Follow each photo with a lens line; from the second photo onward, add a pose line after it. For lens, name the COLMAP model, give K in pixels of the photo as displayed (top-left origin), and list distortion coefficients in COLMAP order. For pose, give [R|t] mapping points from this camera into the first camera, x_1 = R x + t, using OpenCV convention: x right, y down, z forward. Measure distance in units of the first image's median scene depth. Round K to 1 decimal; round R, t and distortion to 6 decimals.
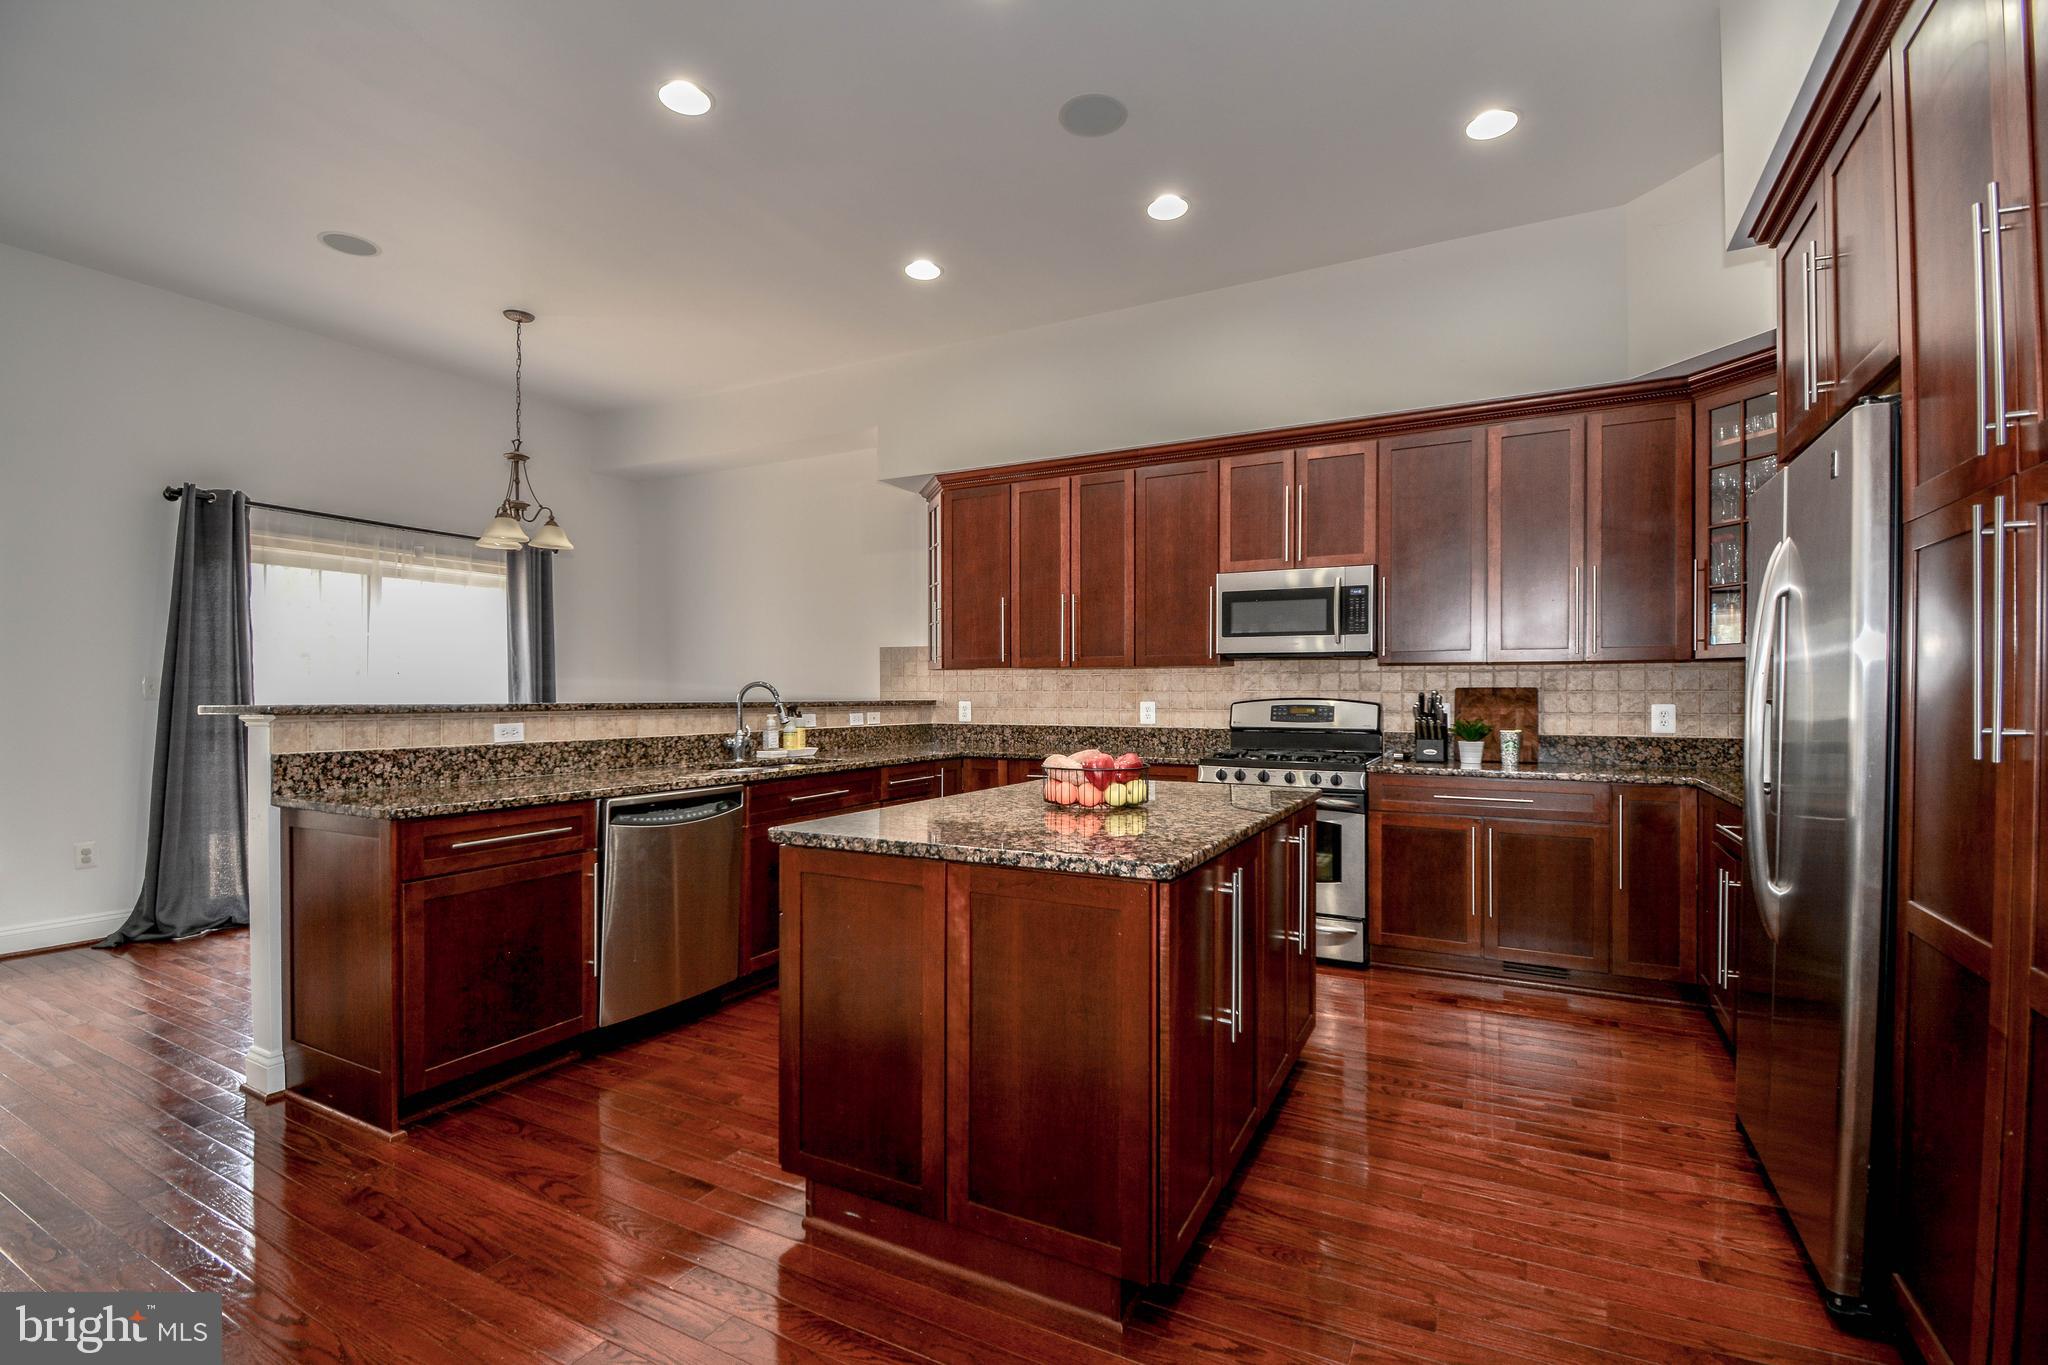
lens RADIAL K [[909.6, 0, 1030.5], [0, 909.6, 686.2], [0, 0, 1]] dist [0.016874, -0.025571]
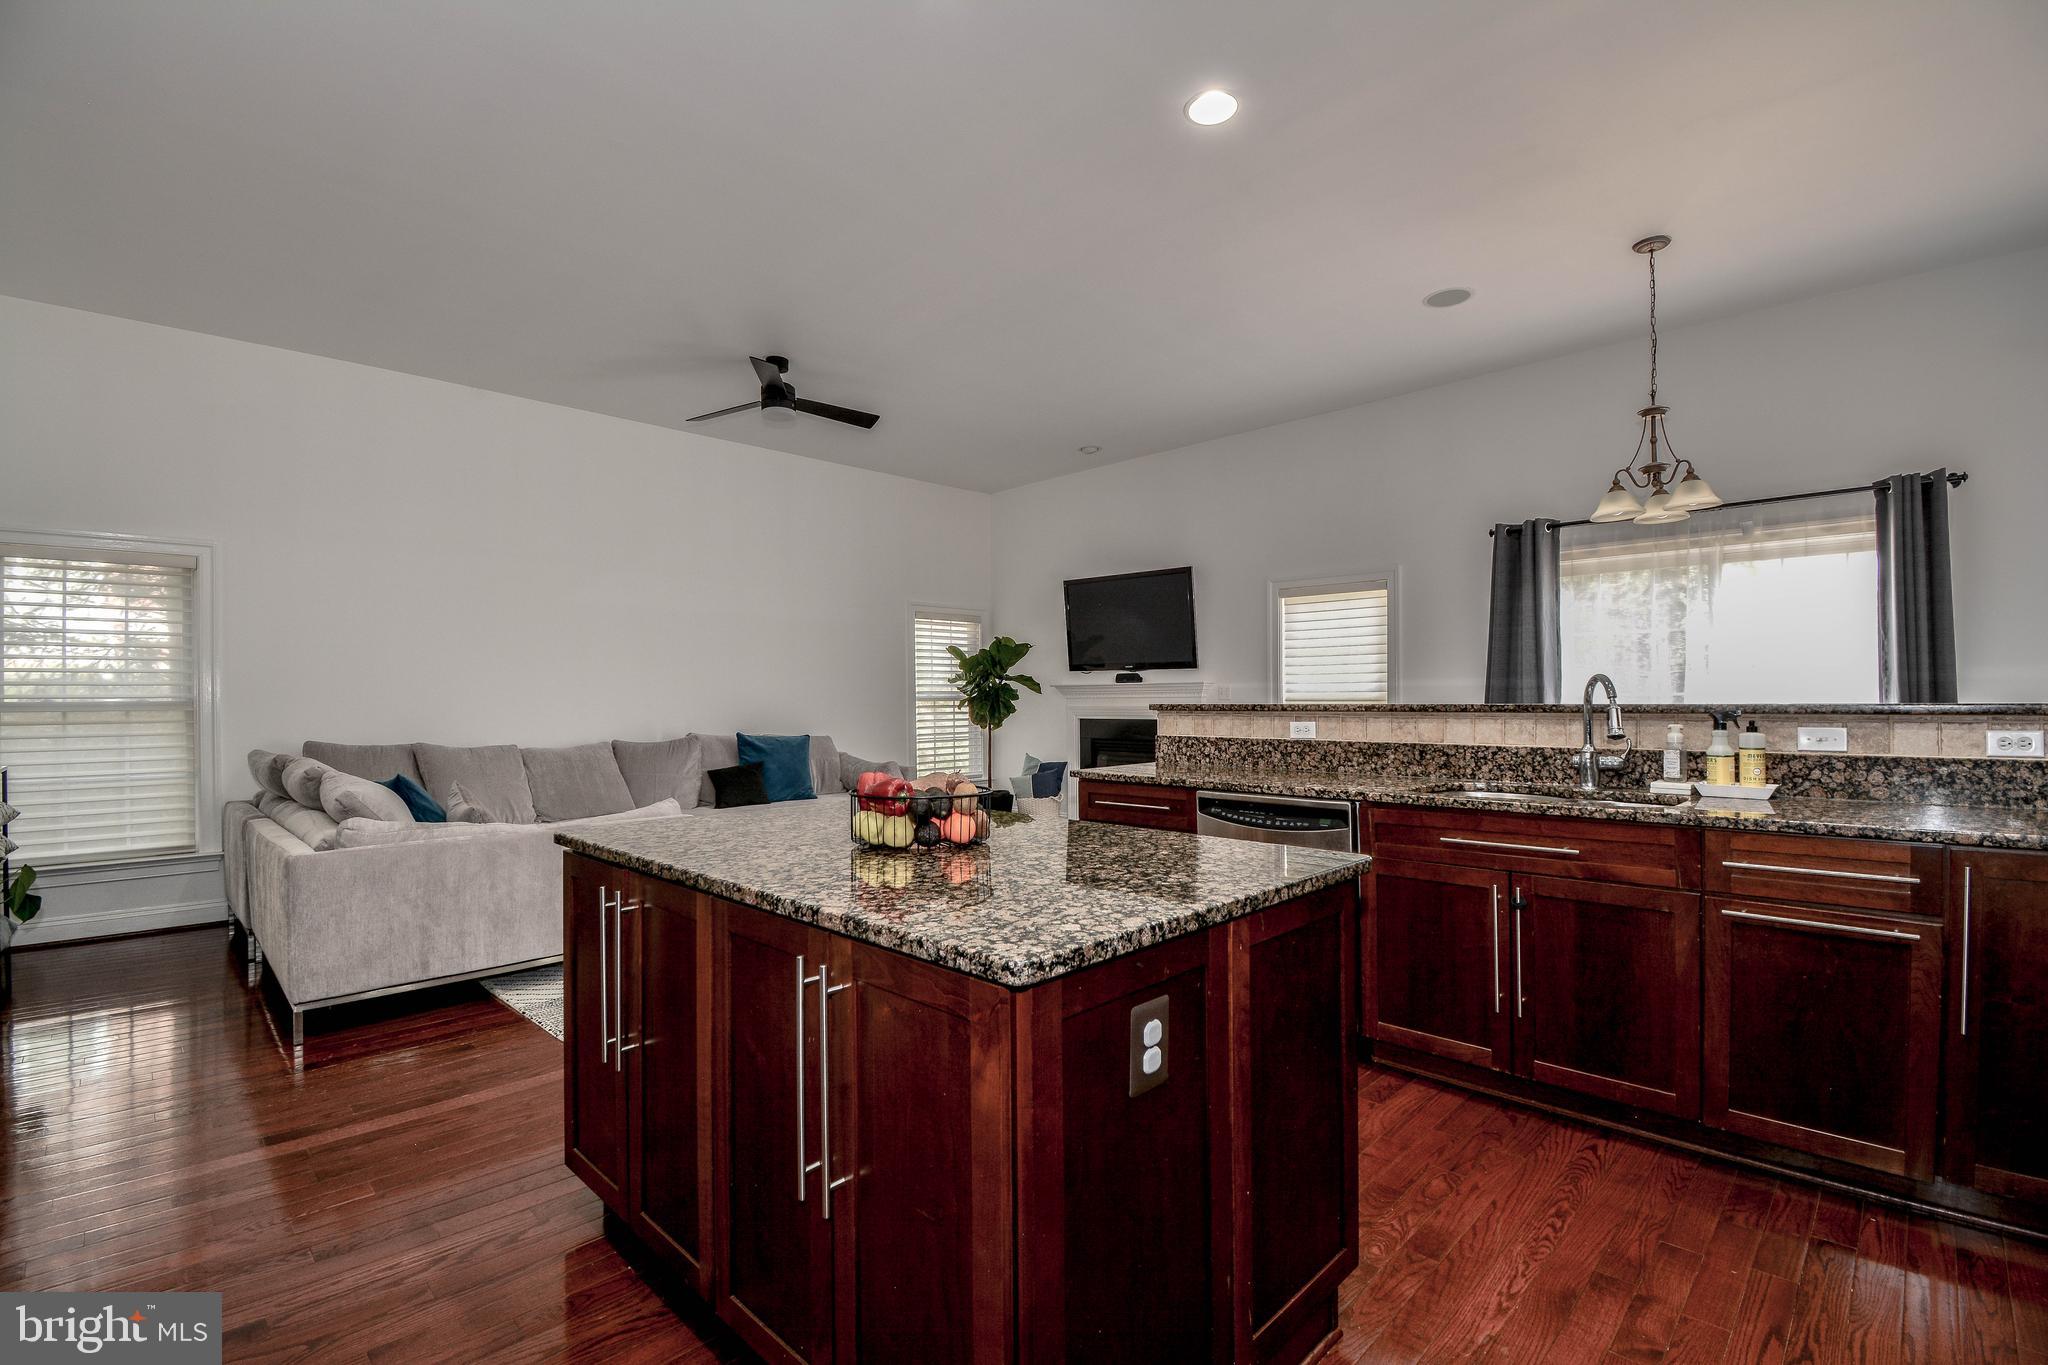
lens RADIAL K [[909.6, 0, 1030.5], [0, 909.6, 686.2], [0, 0, 1]] dist [0.016874, -0.025571]
pose [[-0.293457, -0.011055, -0.955908, 0.470631], [0.015973, 0.999737, -0.016466, 0.008150], [0.955839, -0.020100, -0.293203, 0.797993]]
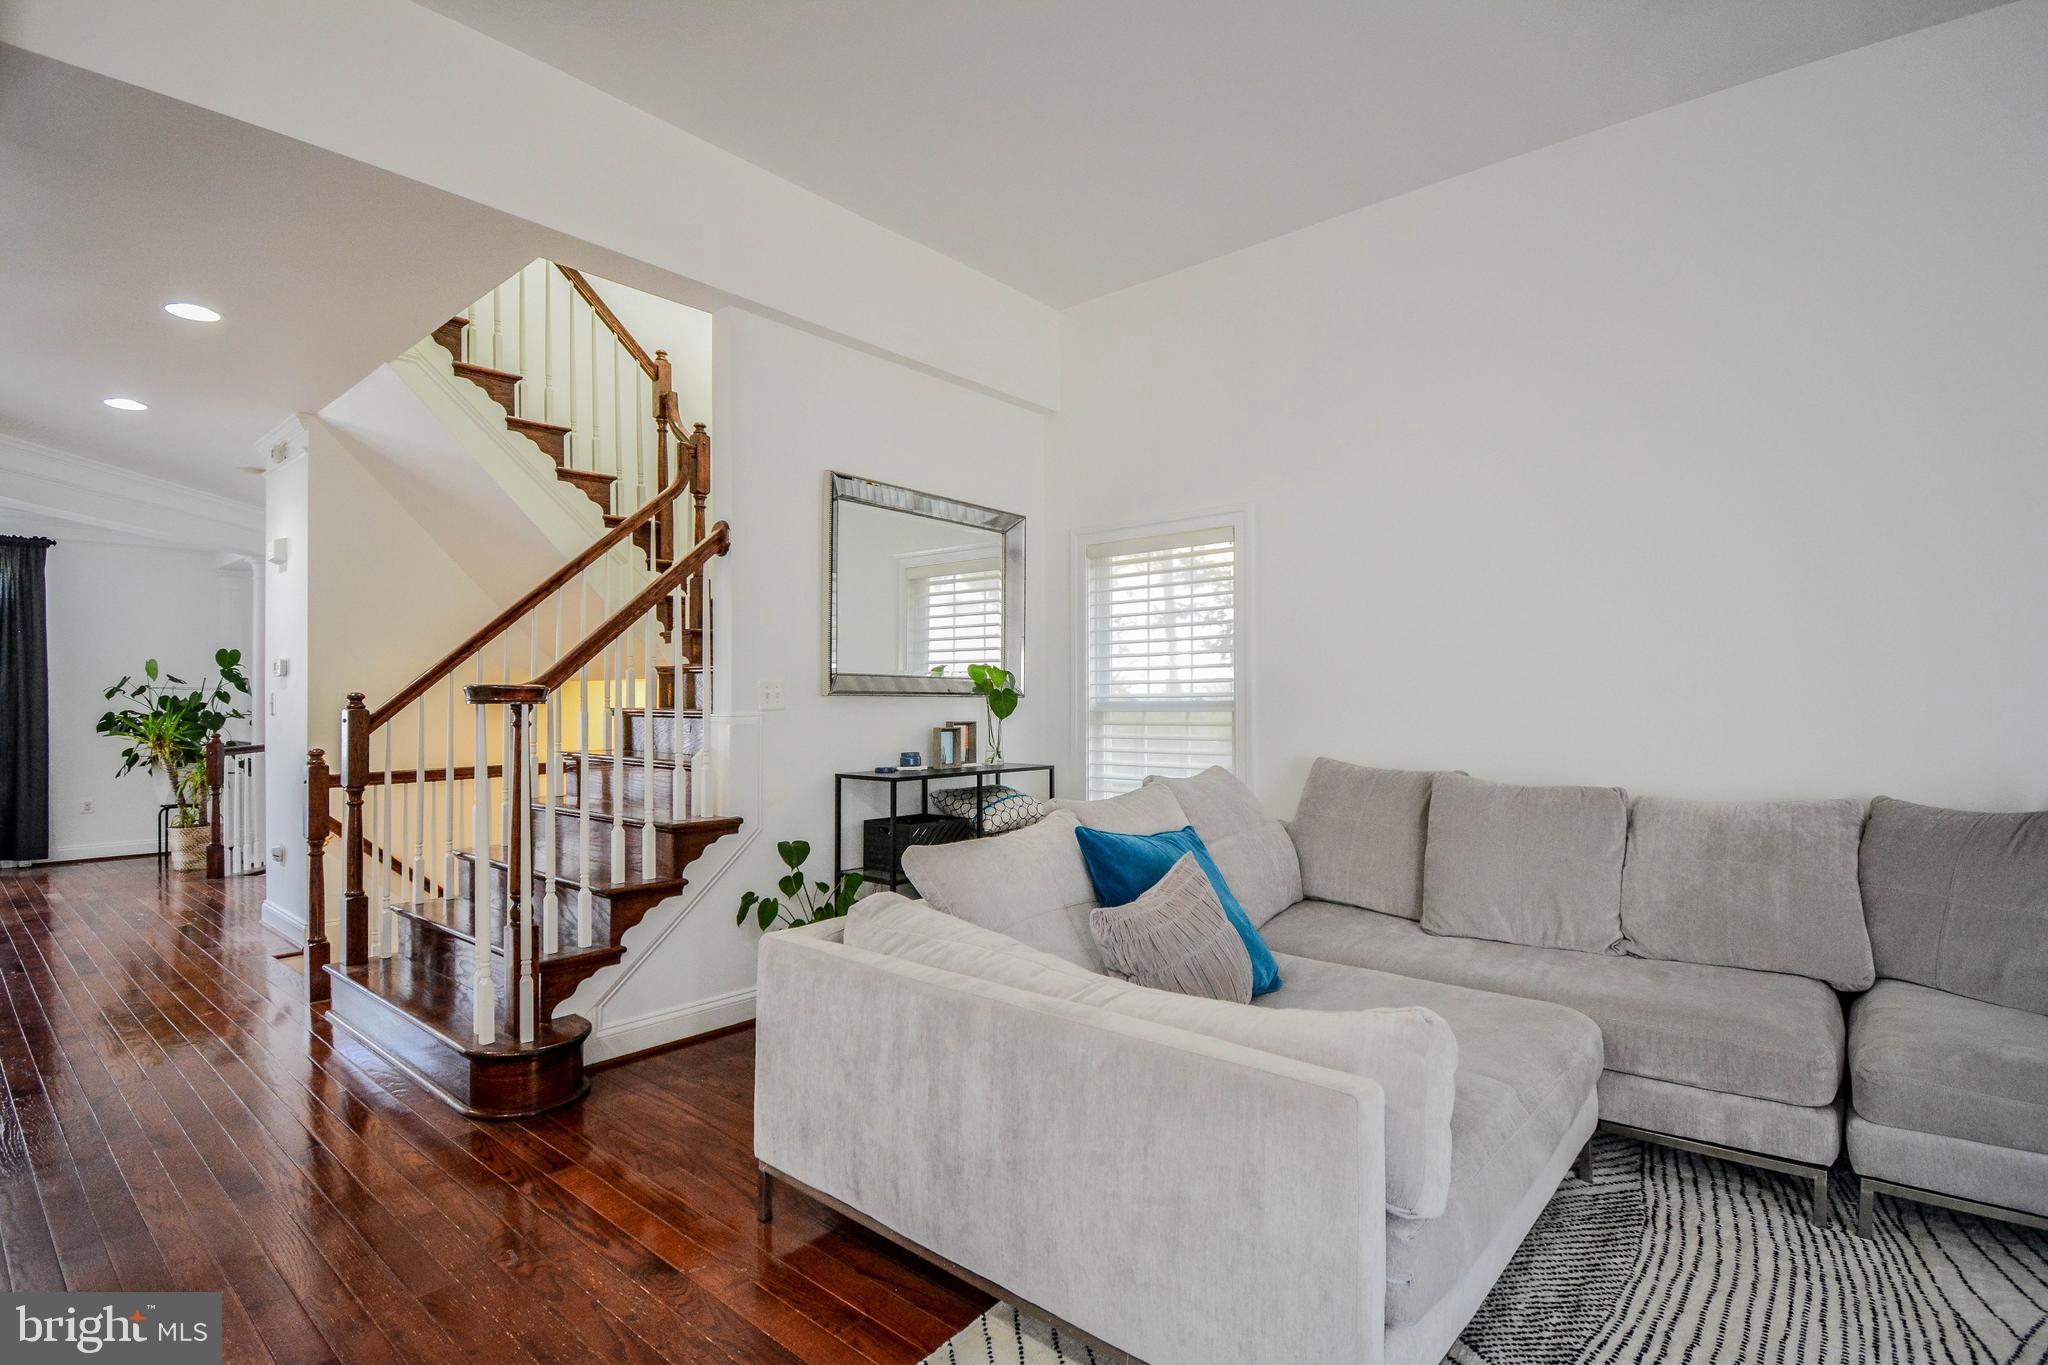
lens RADIAL K [[985.3, 0, 1024.0], [0, 985.3, 682.5], [0, 0, 1]] dist [0.000180, -0.014722]
pose [[-0.974603, 0.006923, 0.223832, -0.337804], [0.000912, 0.999636, -0.026947, 0.000127], [-0.223938, -0.026058, -0.974255, 0.496118]]
